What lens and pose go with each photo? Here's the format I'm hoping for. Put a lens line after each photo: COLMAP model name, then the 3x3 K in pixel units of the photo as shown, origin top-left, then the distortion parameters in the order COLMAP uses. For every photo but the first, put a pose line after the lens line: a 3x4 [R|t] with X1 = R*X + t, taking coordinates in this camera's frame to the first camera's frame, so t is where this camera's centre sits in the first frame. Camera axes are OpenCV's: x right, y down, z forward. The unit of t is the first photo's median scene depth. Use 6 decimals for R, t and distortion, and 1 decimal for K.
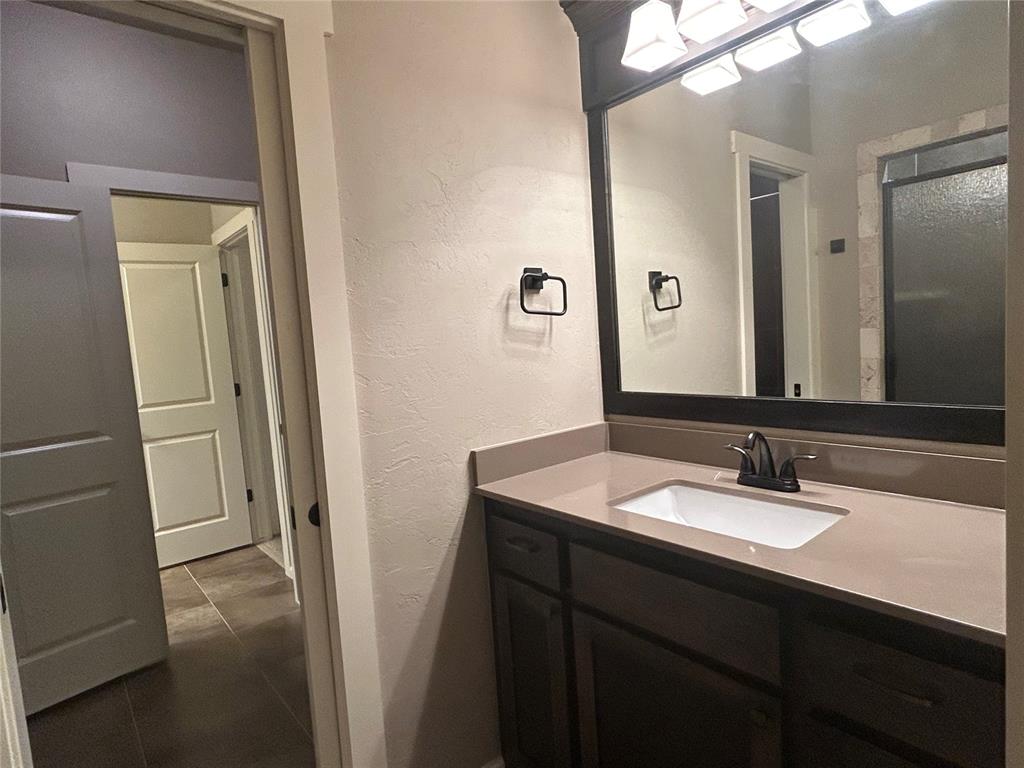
lens RADIAL K [[565.7, 0, 509.8], [0, 565.7, 384.3], [0, 0, 1]] dist [0.001467, -0.000359]
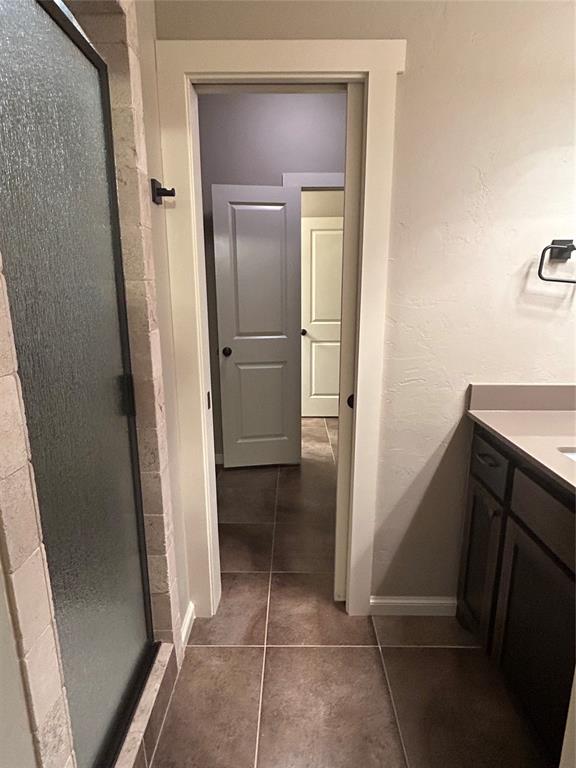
lens RADIAL K [[424.3, 0, 287.4], [0, 424.3, 387.2], [0, 0, 1]] dist [0.001467, -0.000359]
pose [[0.758932, 0.211434, -0.615887, 0.226306], [-0.106631, 0.973403, 0.202772, -0.032304], [0.642380, -0.088218, 0.761292, -0.042898]]
